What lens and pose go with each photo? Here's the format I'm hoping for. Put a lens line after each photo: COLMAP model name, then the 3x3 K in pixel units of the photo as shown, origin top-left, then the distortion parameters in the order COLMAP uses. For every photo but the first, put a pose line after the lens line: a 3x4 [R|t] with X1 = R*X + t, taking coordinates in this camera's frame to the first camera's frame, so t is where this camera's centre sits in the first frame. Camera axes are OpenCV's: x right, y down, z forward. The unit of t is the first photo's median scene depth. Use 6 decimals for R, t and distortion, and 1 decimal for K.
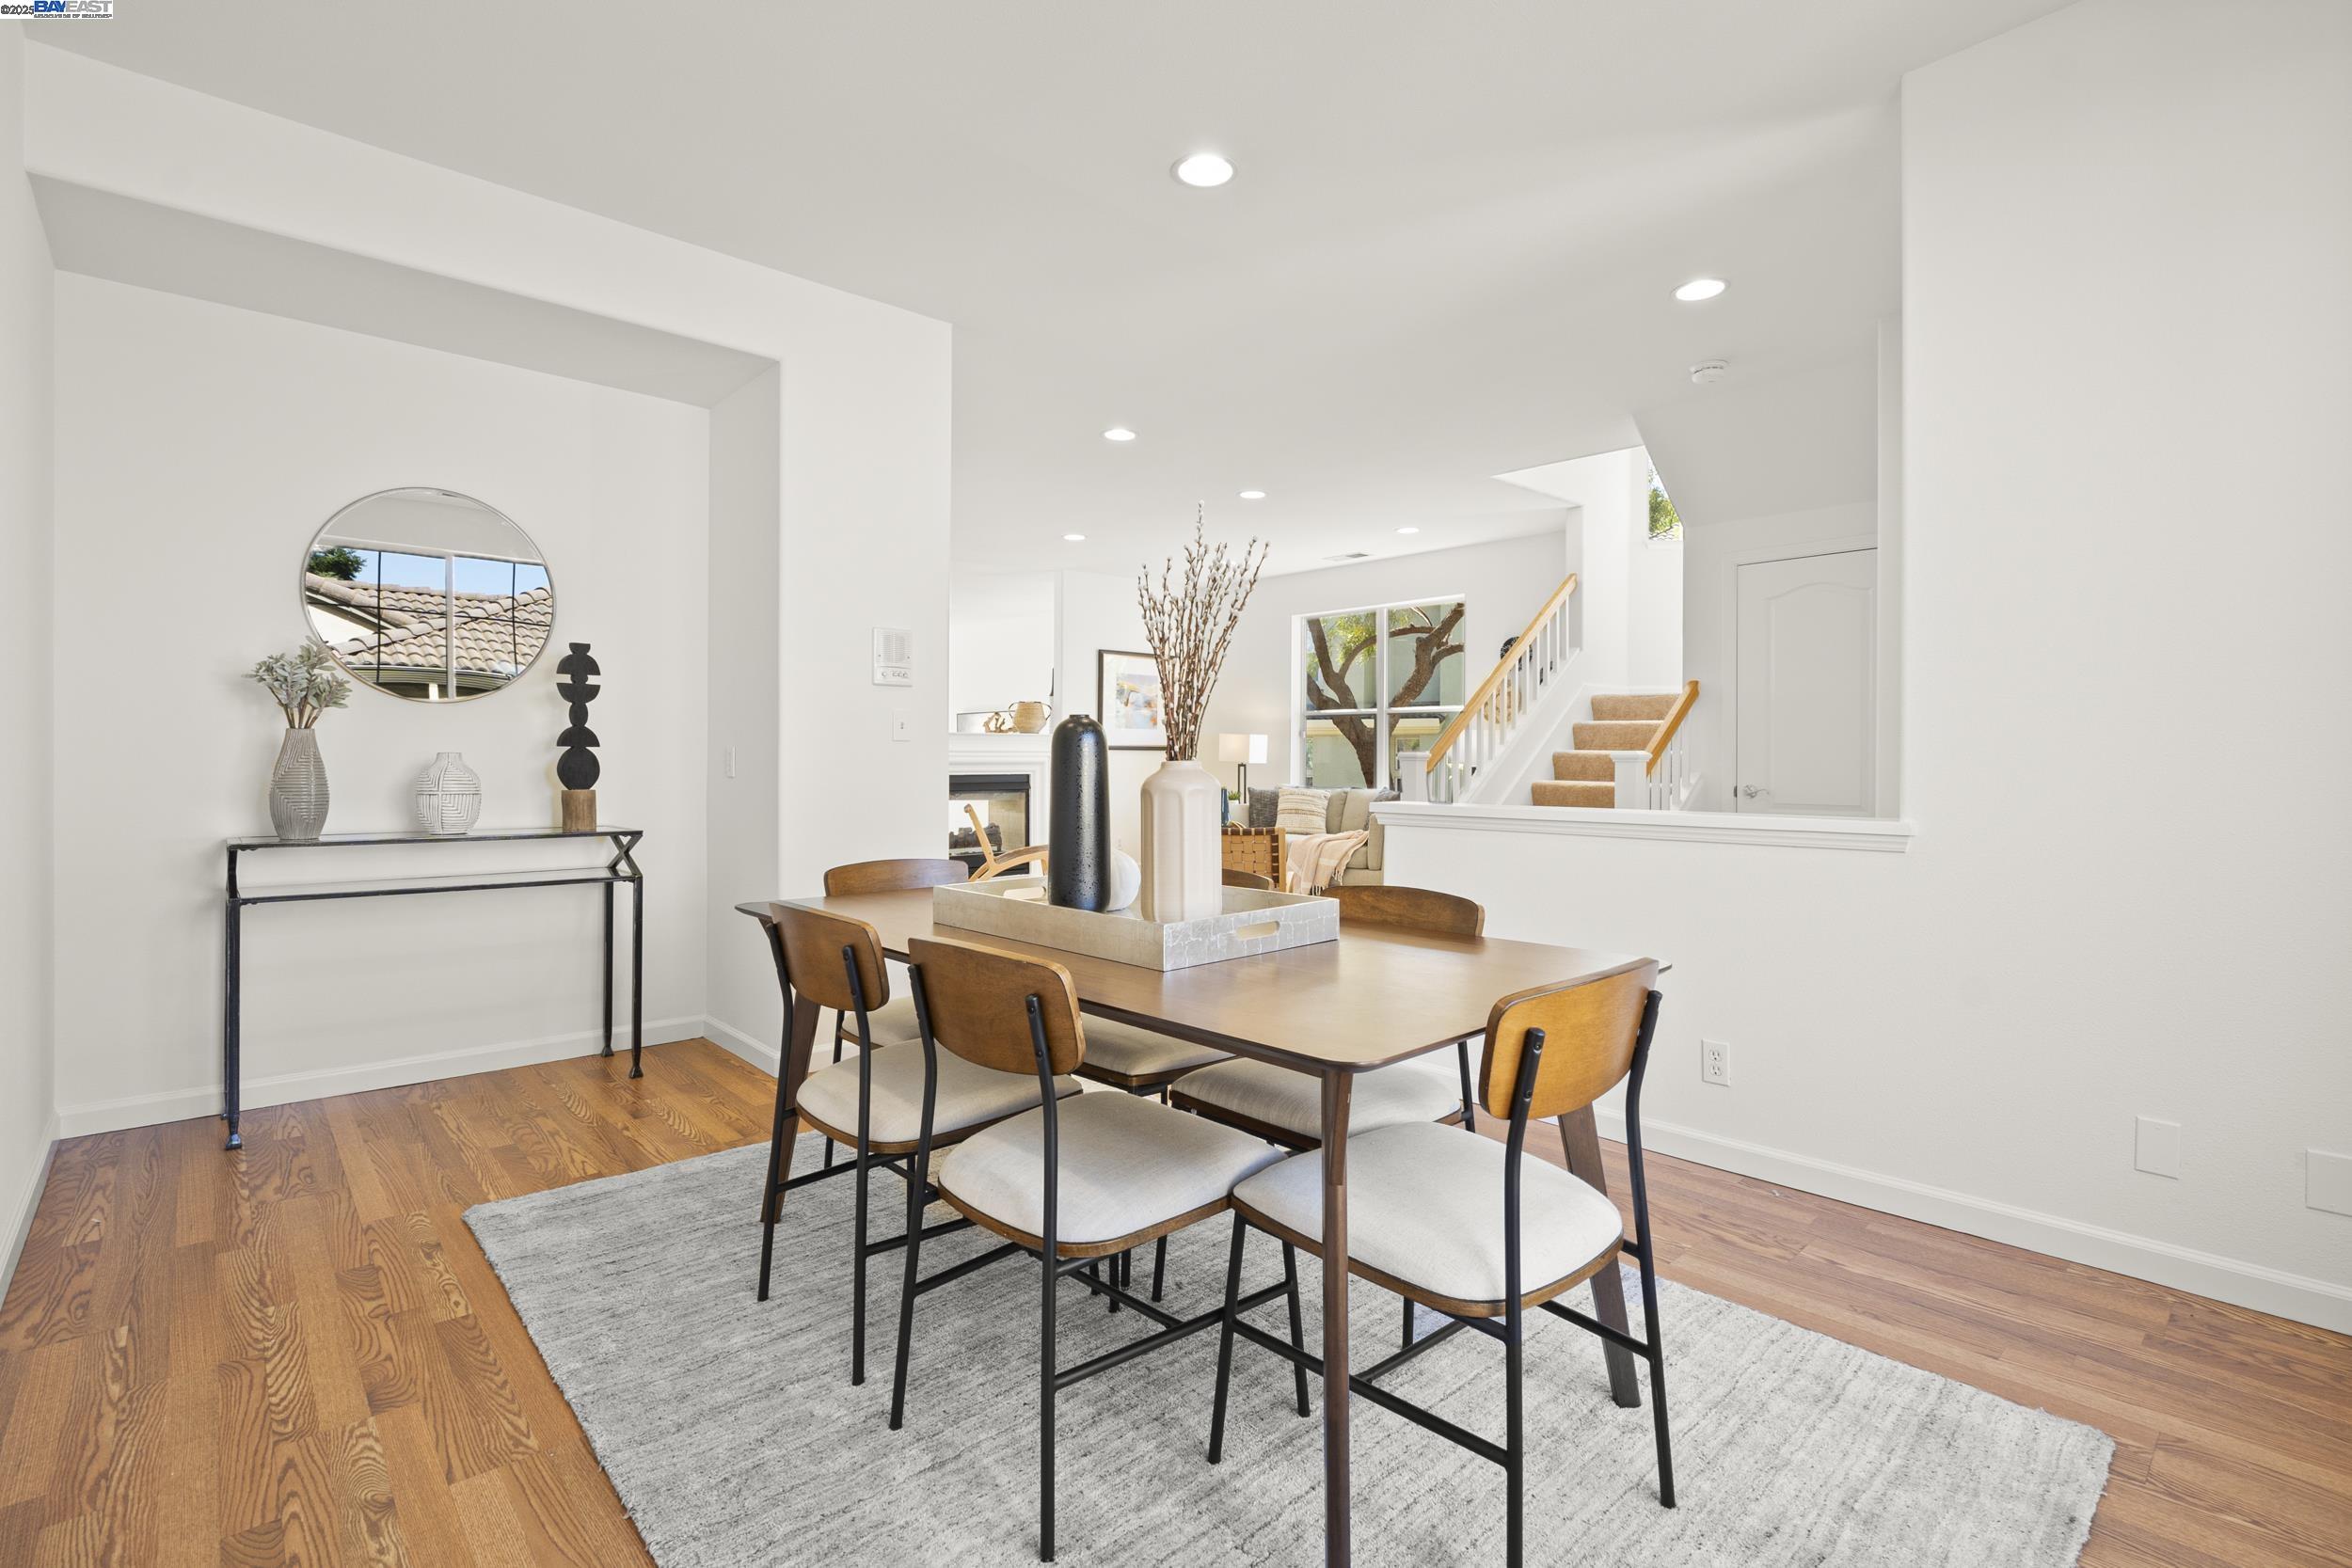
lens RADIAL K [[1074.9, 0, 1170.8], [0, 1074.9, 769.8], [0, 0, 1]] dist [-0.012676, 0.000619]
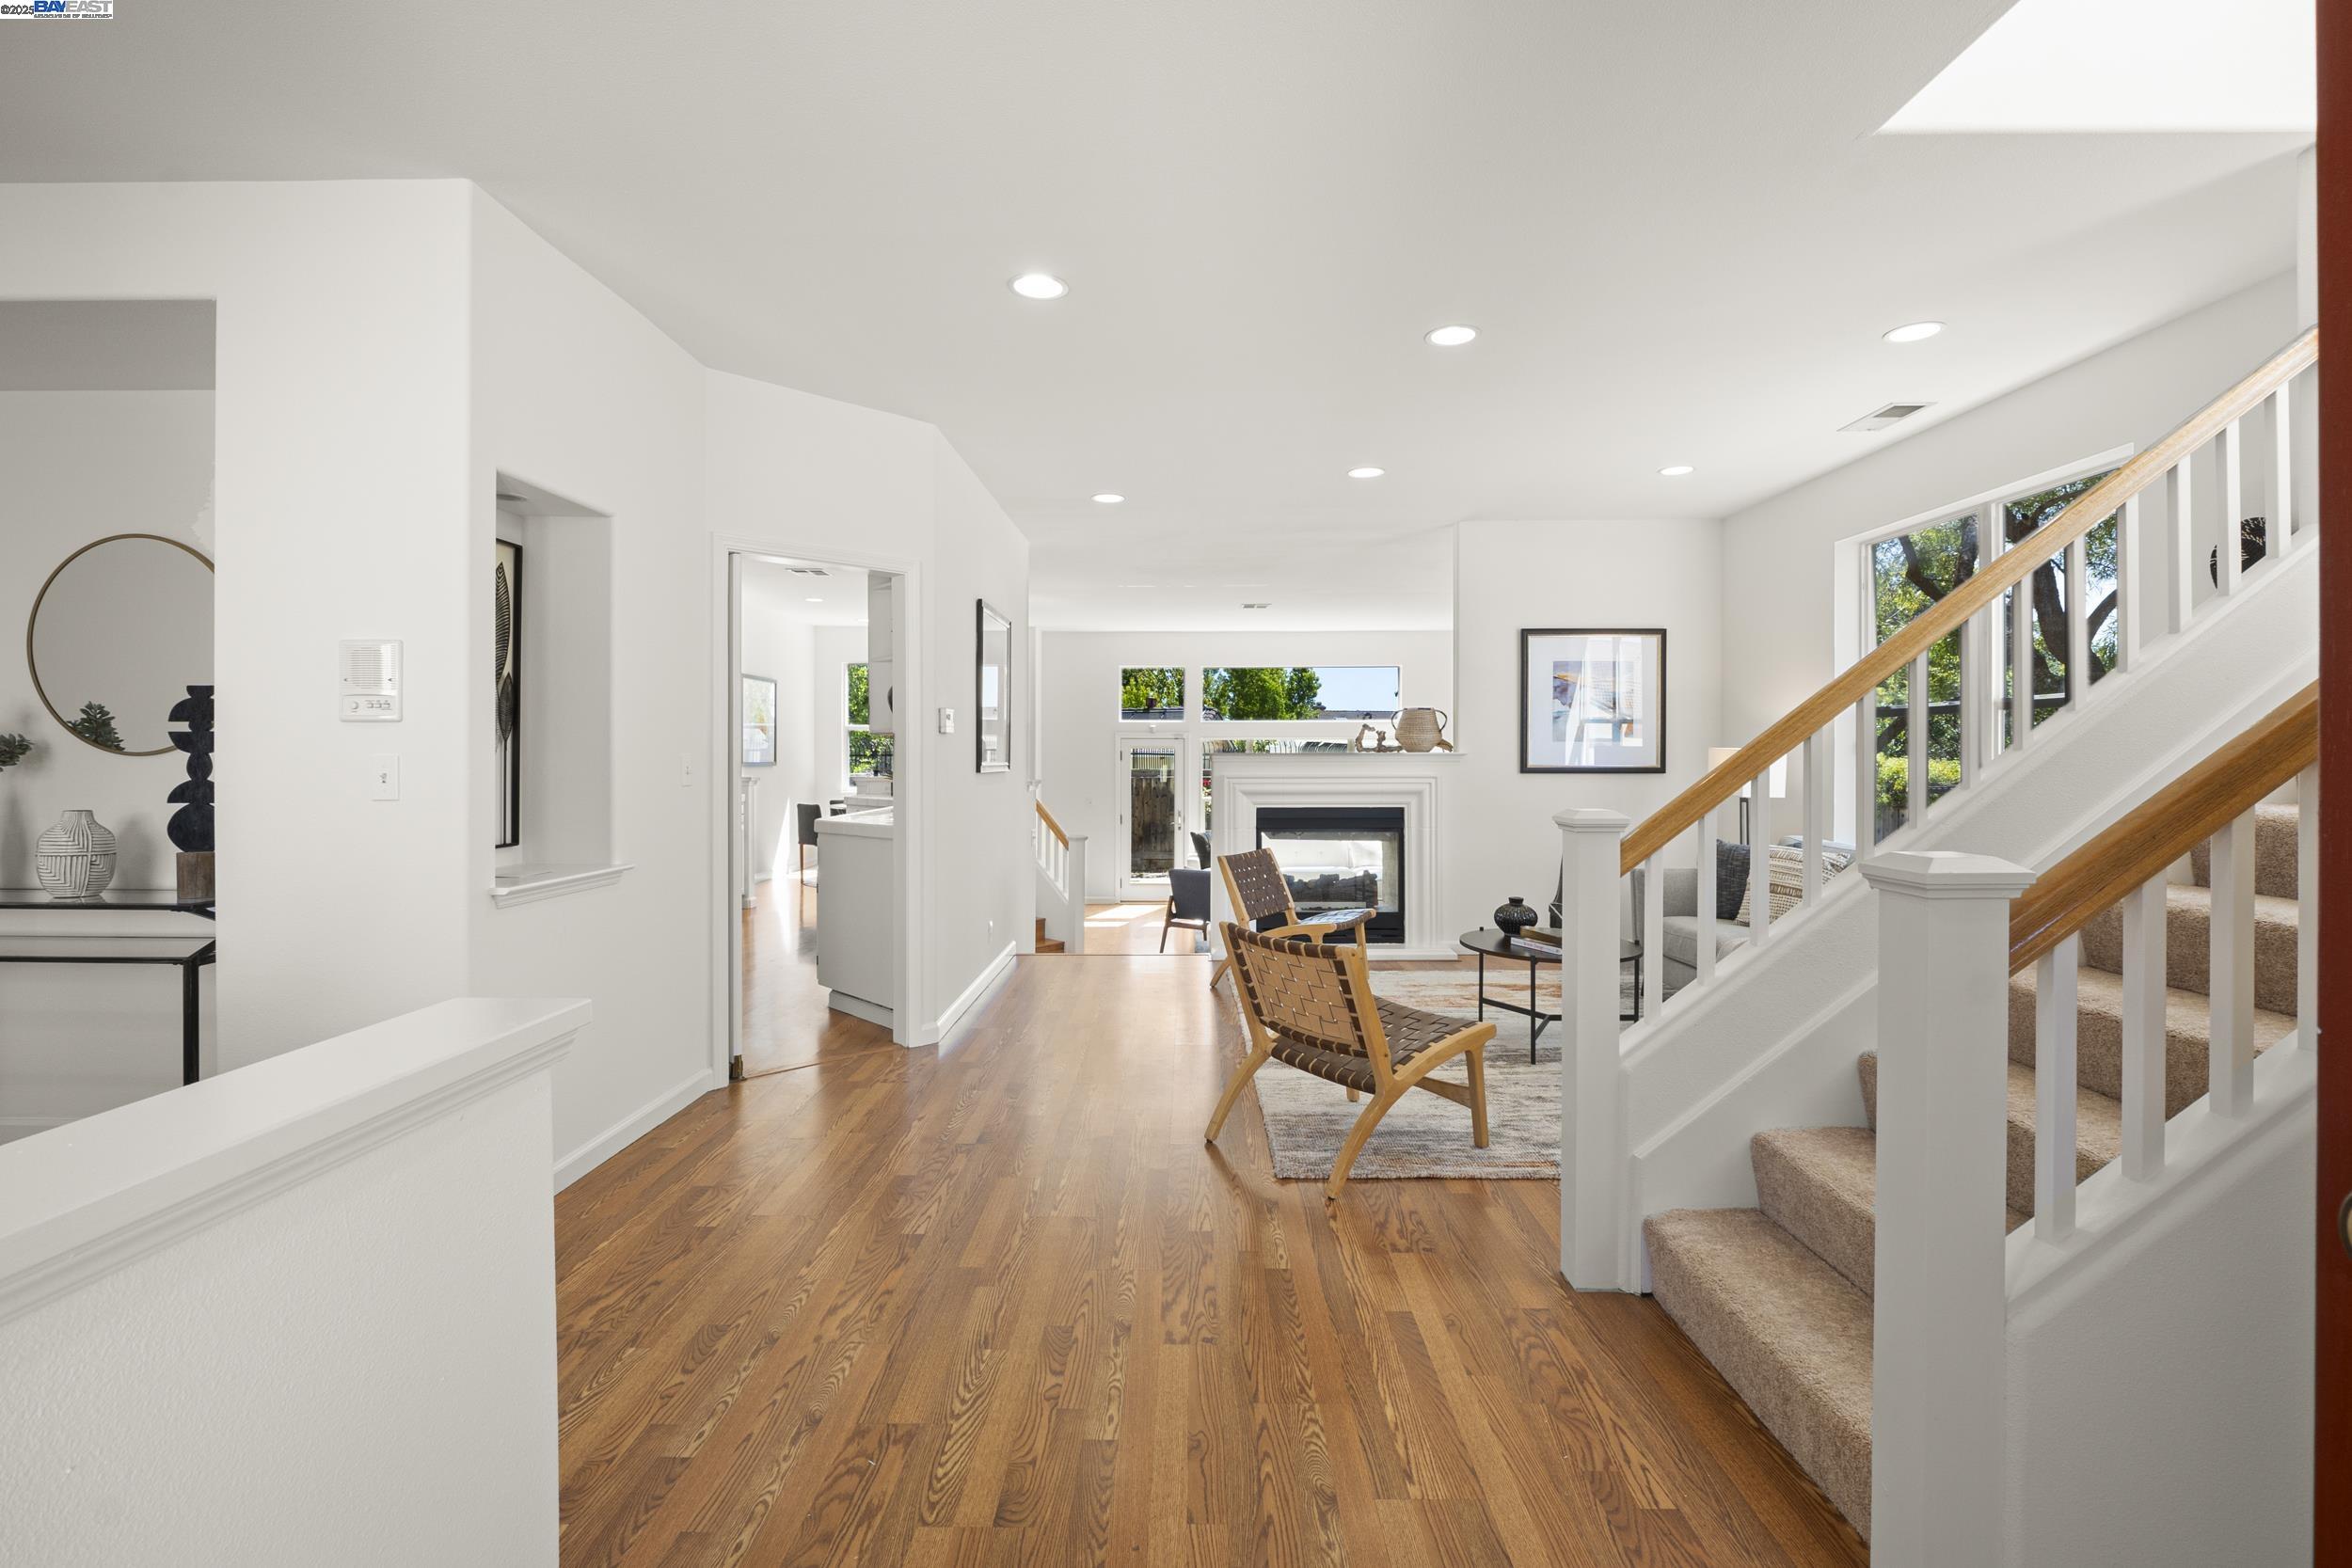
lens RADIAL K [[1085.7, 0, 1177.0], [0, 1085.7, 741.5], [0, 0, 1]] dist [-0.004544, 0.000314]
pose [[0.737826, -0.015493, -0.674814, 0.265616], [-0.003984, 0.999619, -0.027306, -0.021156], [0.674980, 0.022835, 0.737483, 0.368175]]
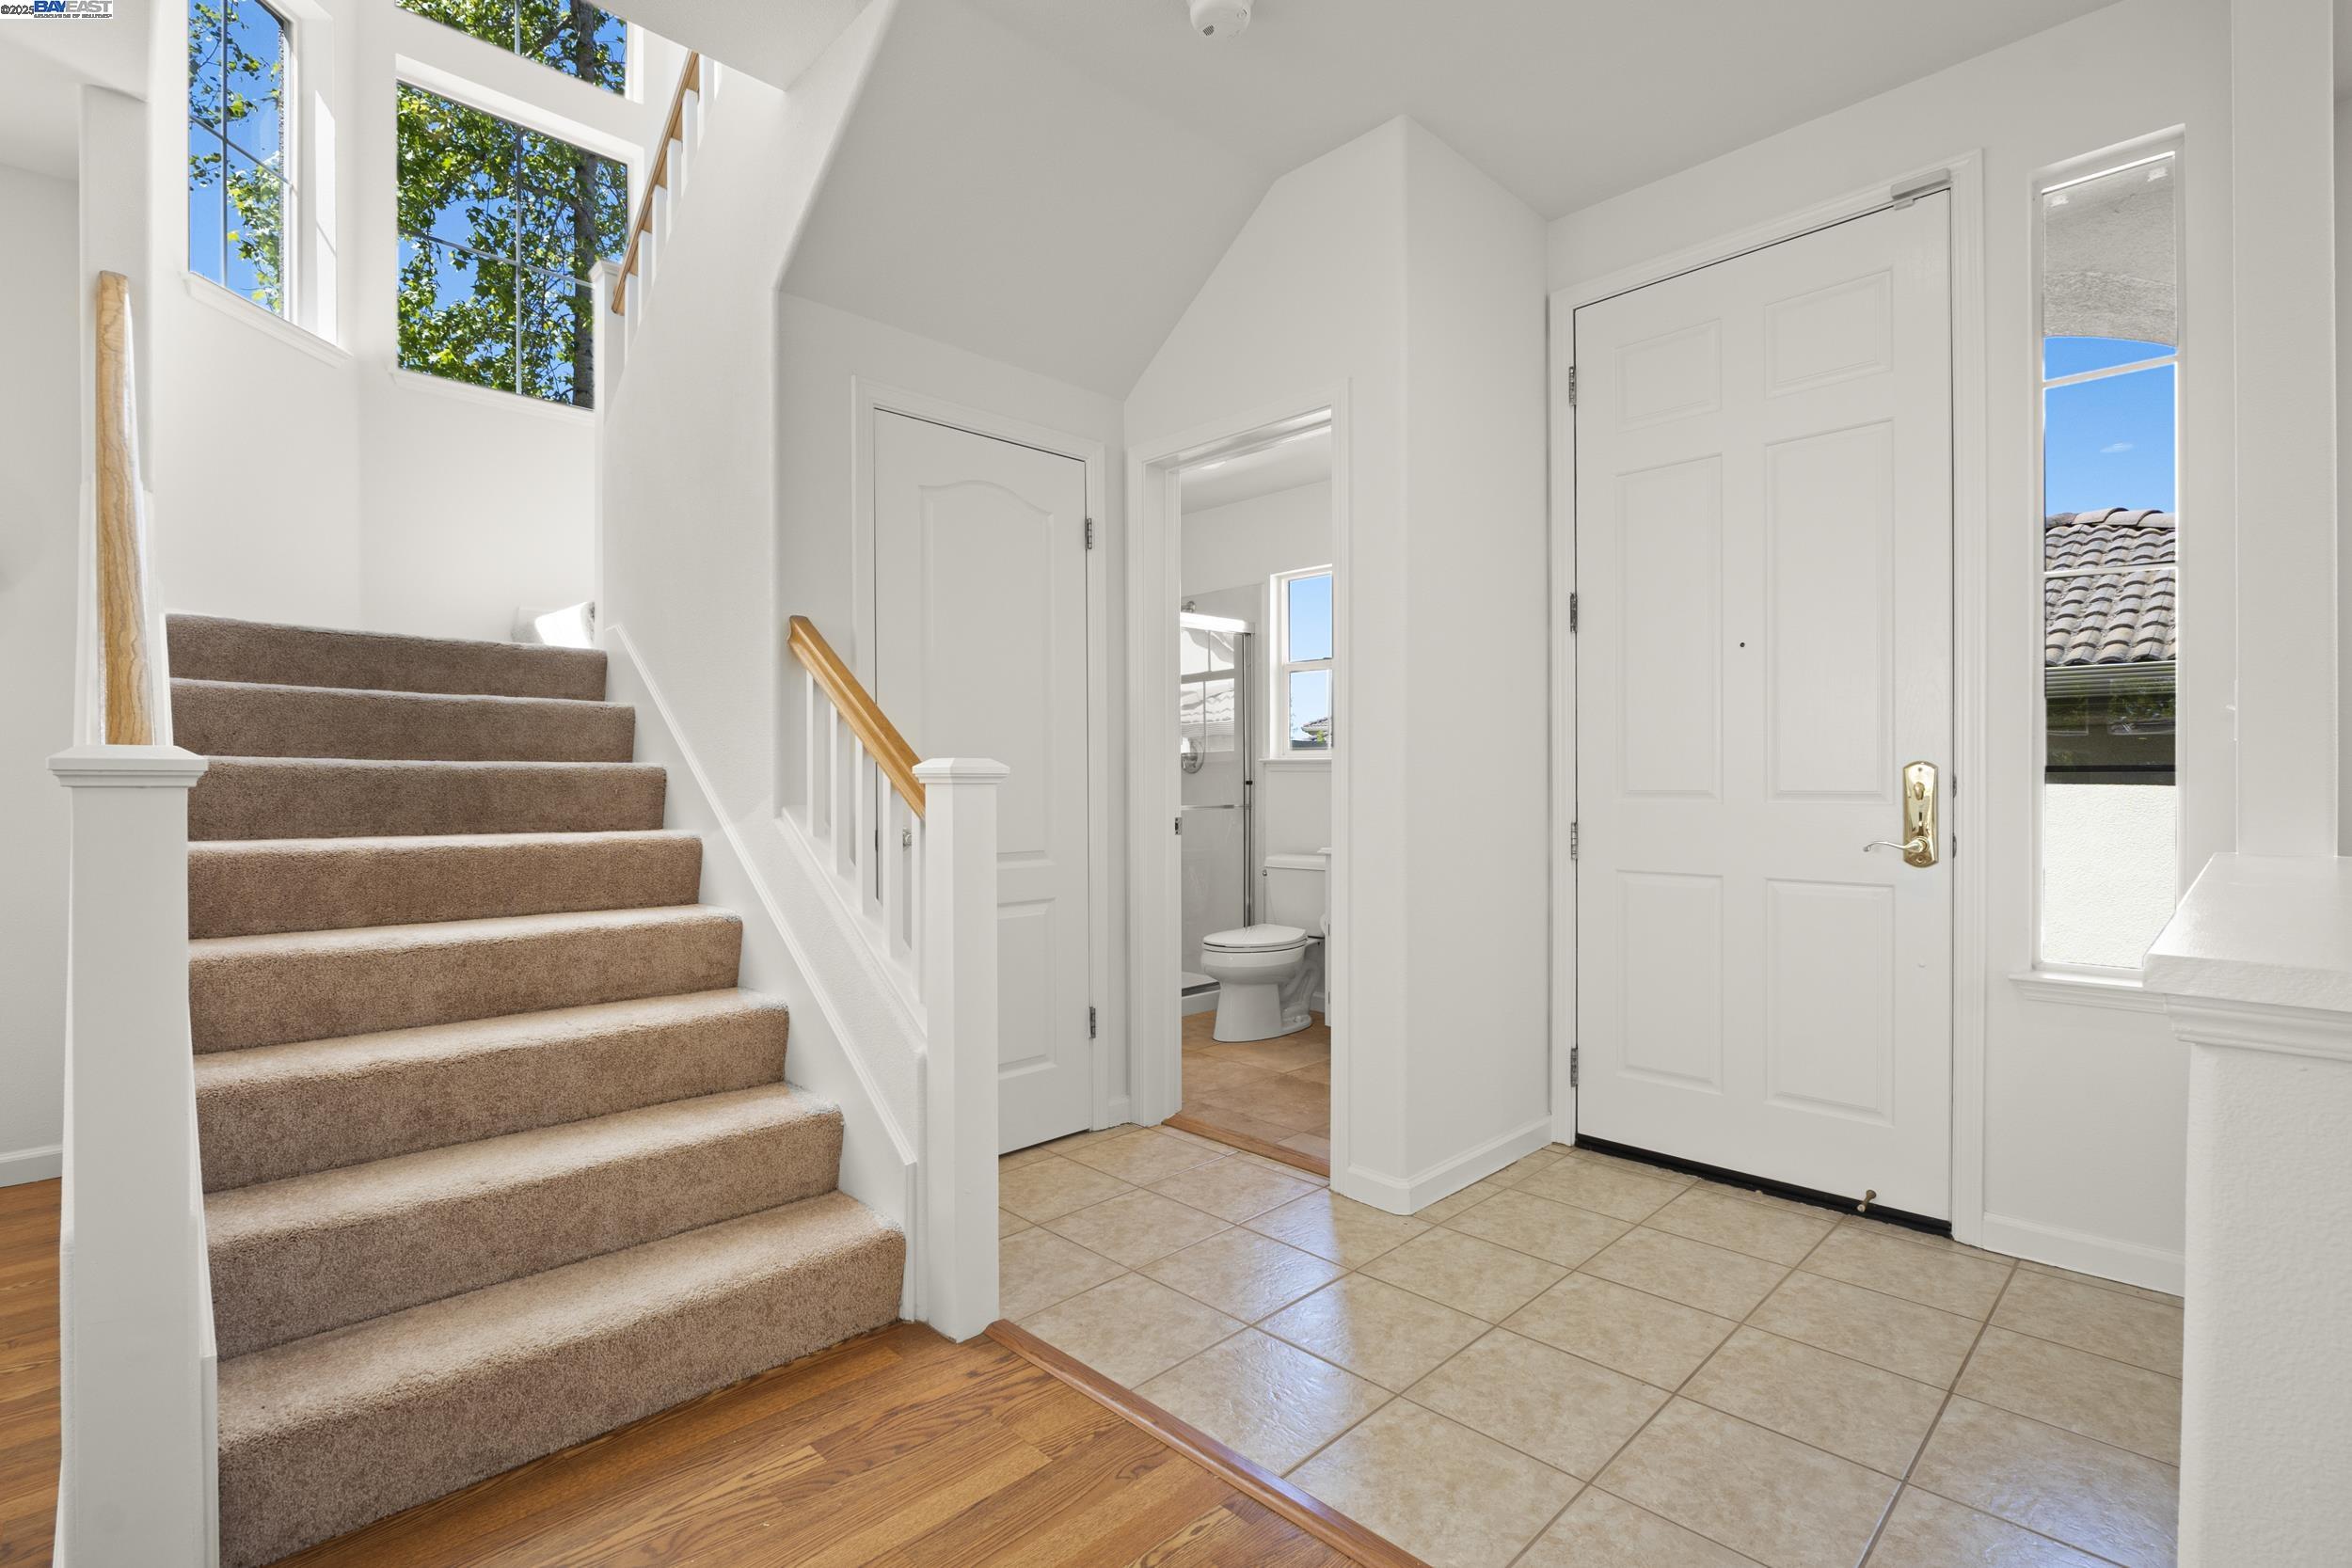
lens RADIAL K [[1084.5, 0, 1181.6], [0, 1084.5, 792.5], [0, 0, 1]] dist [-0.012865, 0.000074]
pose [[-0.042005, -0.014513, 0.999012, -0.004271], [0.012358, 0.999810, 0.015045, -0.005920], [-0.999041, 0.012978, -0.041818, 0.522533]]
